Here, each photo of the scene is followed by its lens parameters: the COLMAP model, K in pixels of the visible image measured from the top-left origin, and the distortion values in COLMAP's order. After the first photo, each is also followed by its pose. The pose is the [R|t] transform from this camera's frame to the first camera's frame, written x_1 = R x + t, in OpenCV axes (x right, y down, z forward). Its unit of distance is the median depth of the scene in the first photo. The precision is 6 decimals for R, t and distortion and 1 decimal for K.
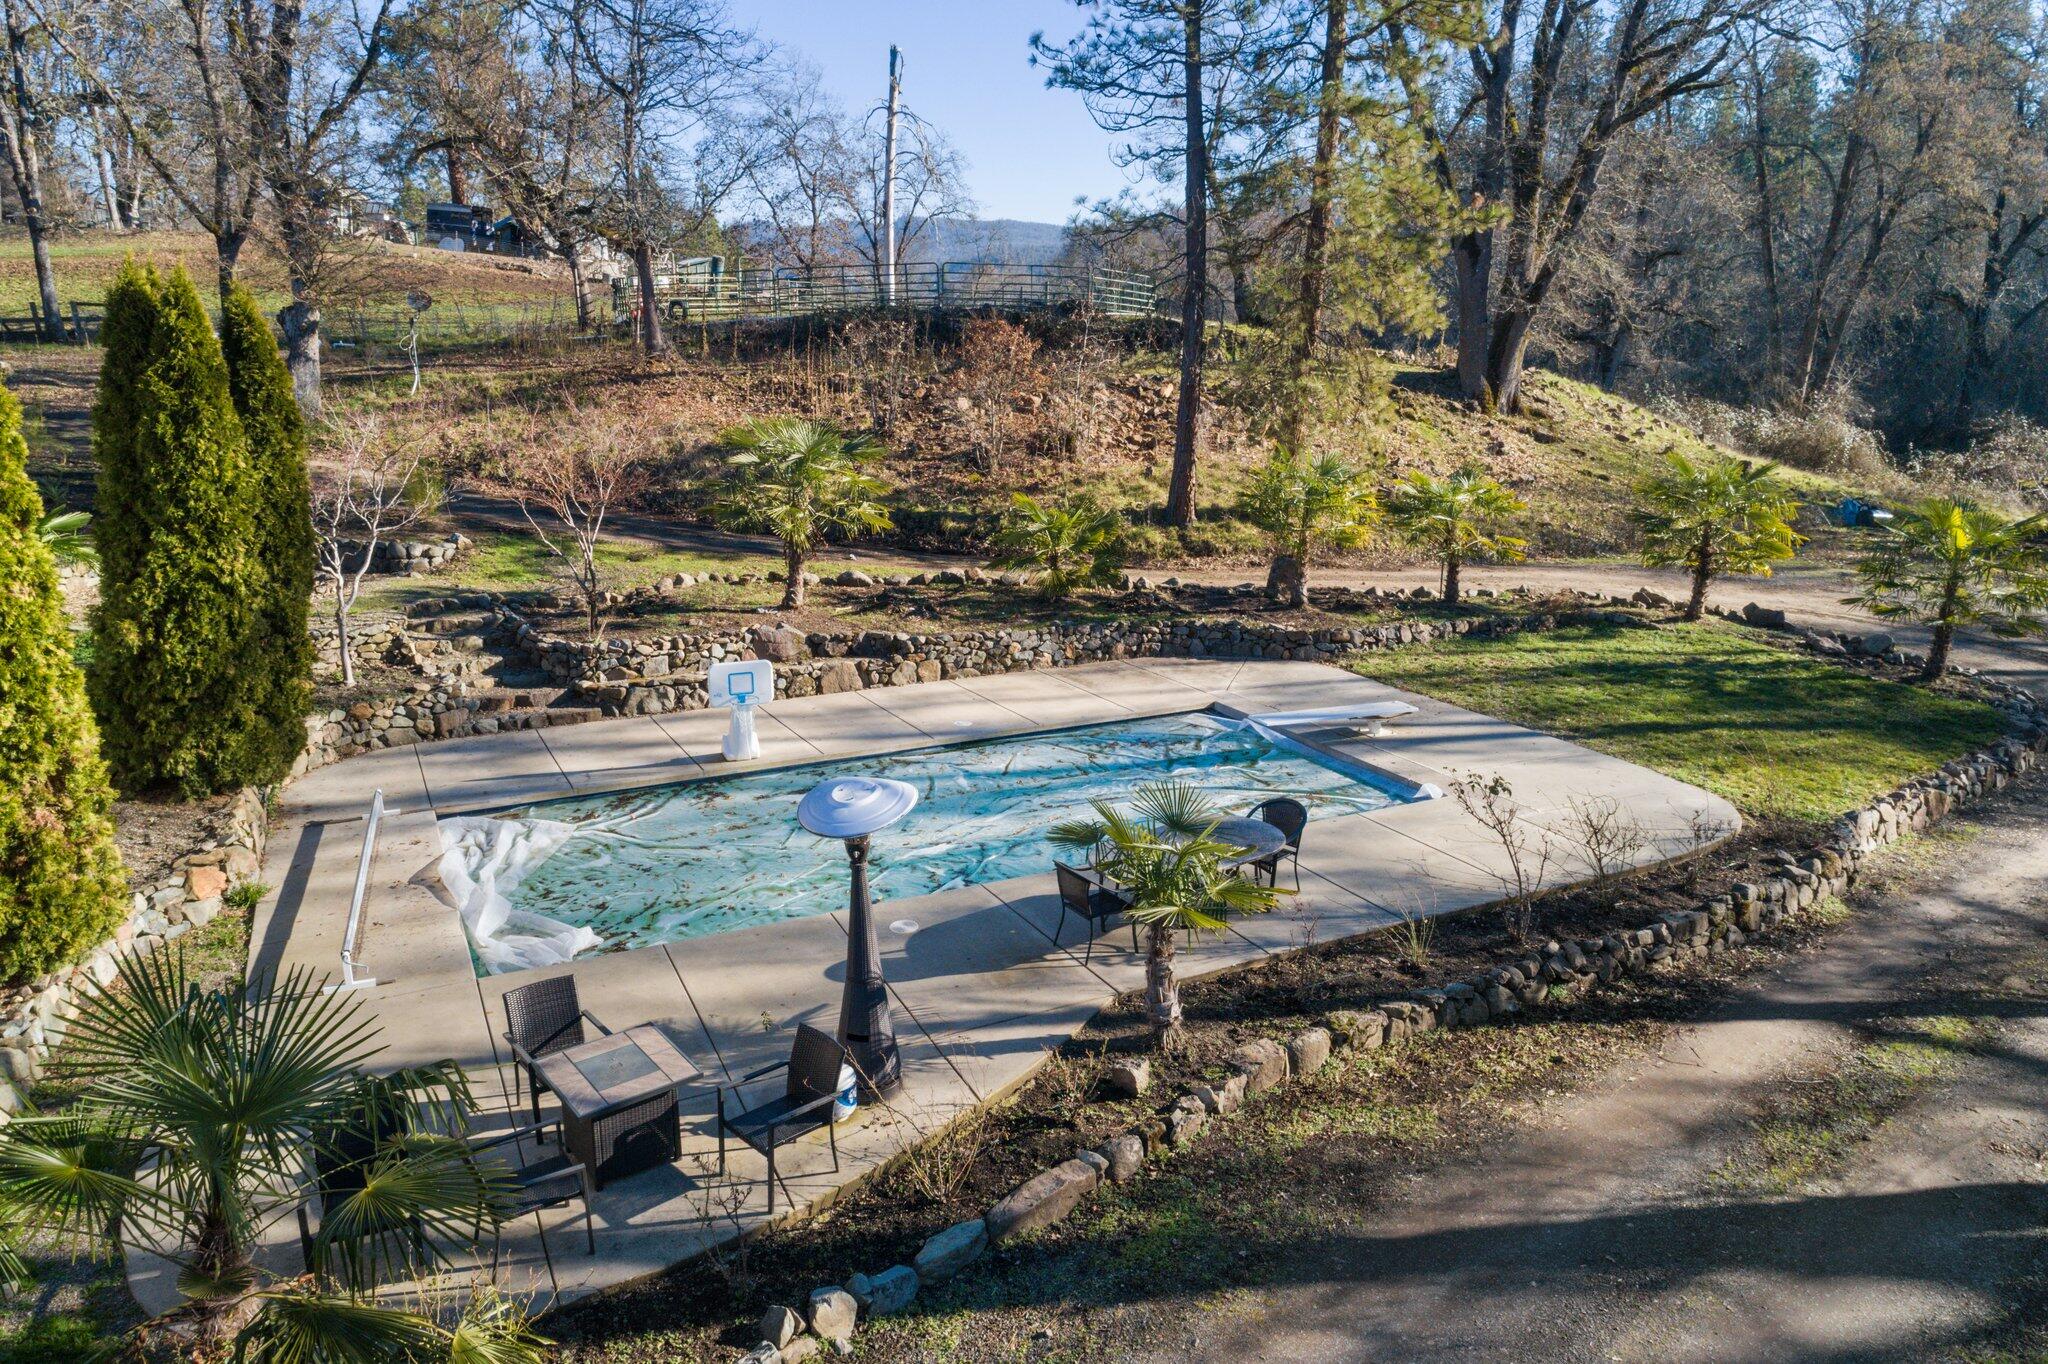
lens RADIAL K [[1381.7, 0, 1026.8], [0, 1381.7, 682.2], [0, 0, 1]] dist [-0.001720, -0.000633]
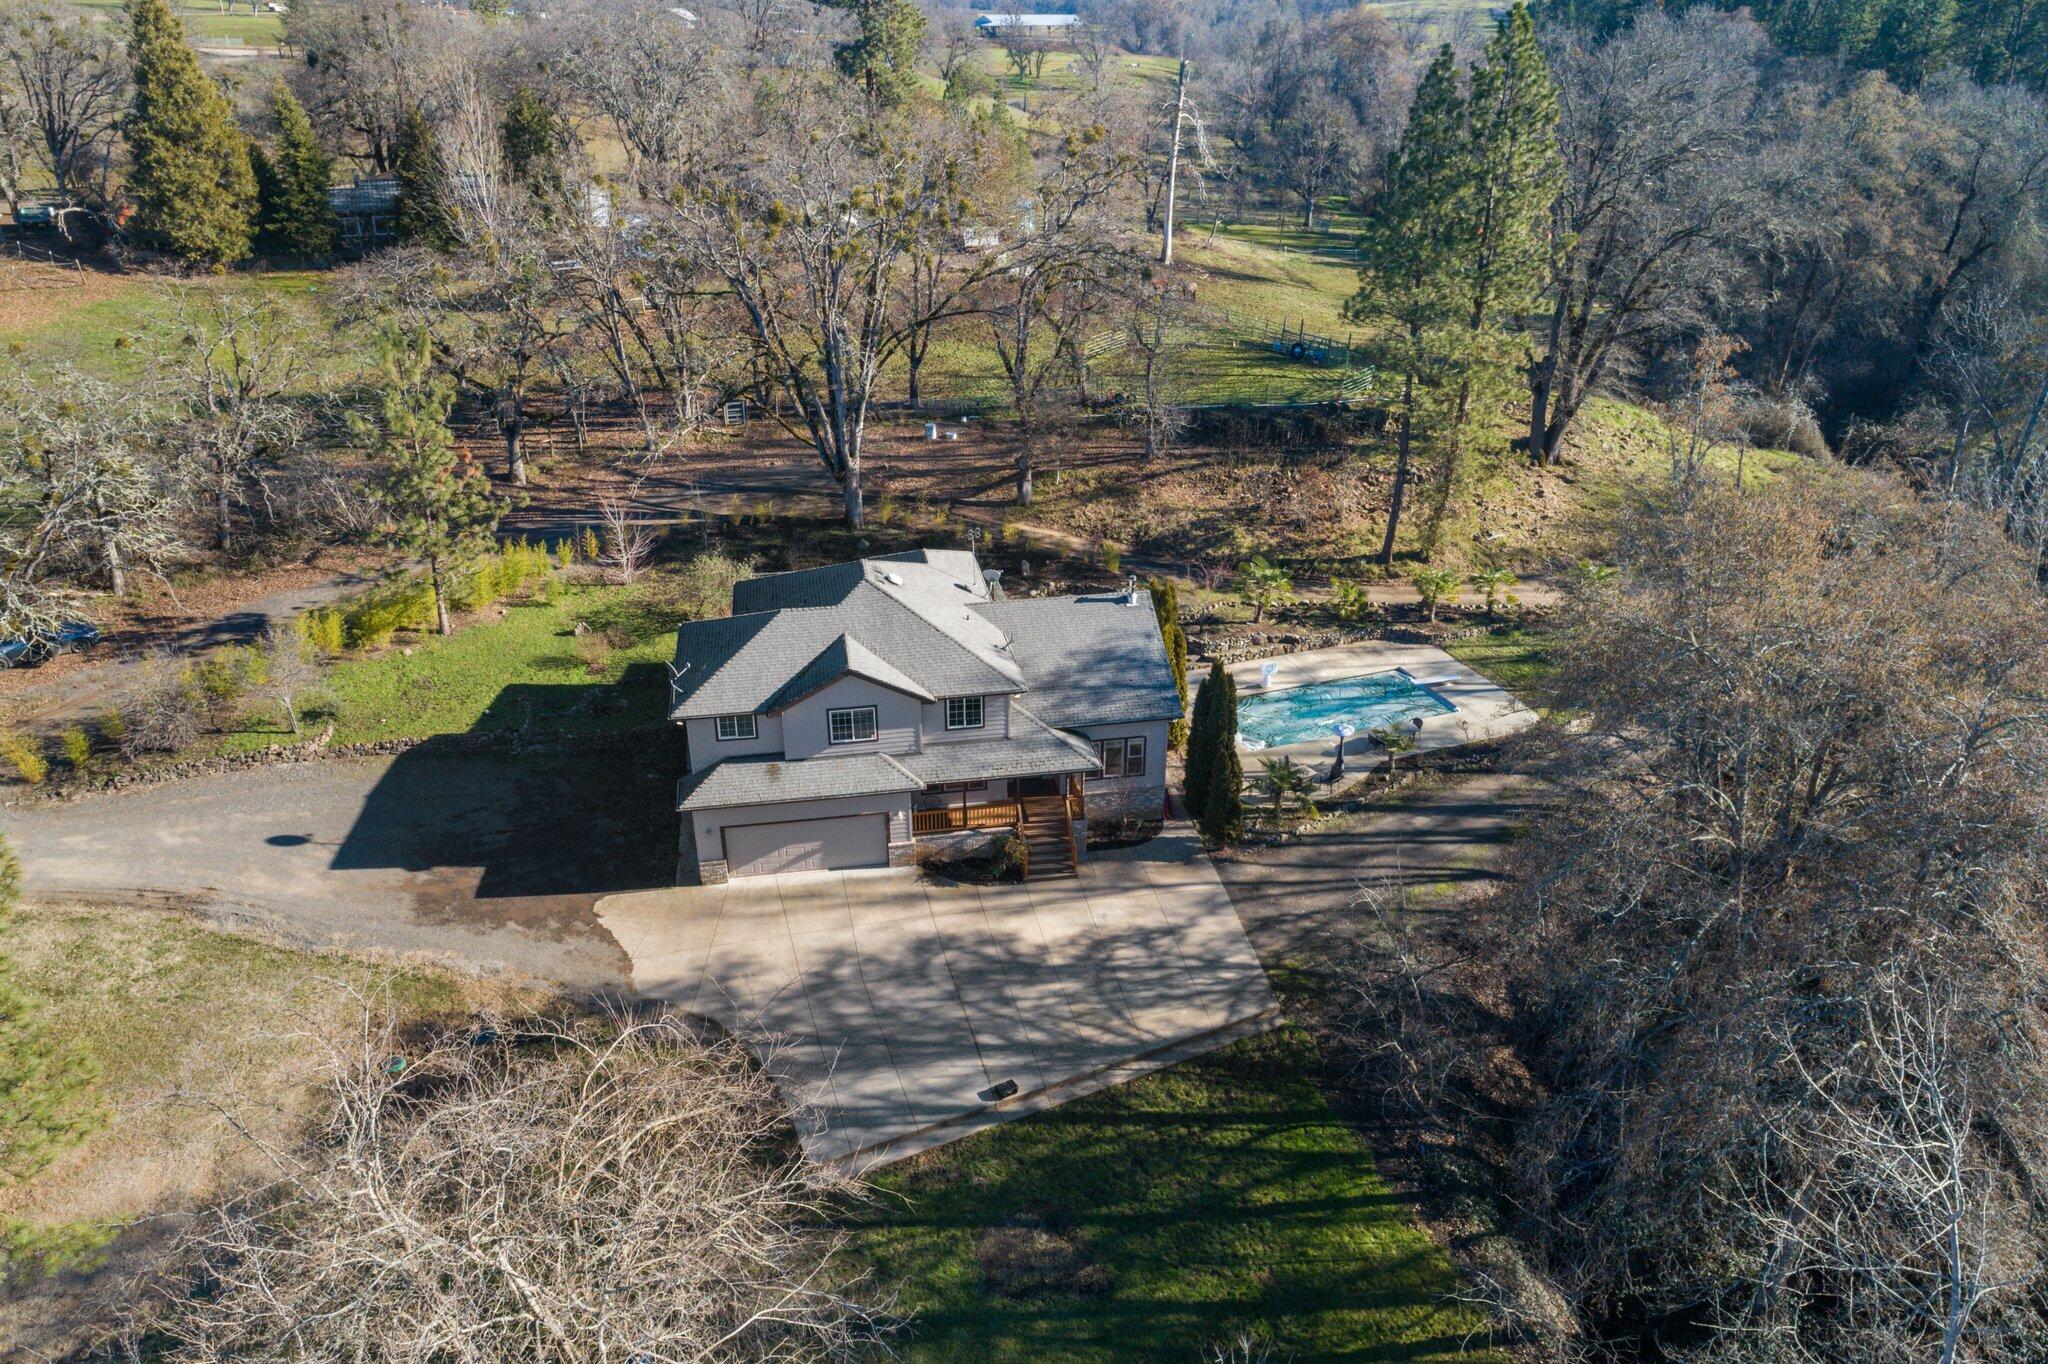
lens RADIAL K [[1381.7, 0, 1024.7], [0, 1381.7, 680.3], [0, 0, 1]] dist [-0.001720, -0.000633]
pose [[0.994687, 0.044299, -0.092925, -0.288491], [-0.023761, 0.977098, 0.211457, -0.411326], [0.100164, -0.208126, 0.972960, -1.486498]]
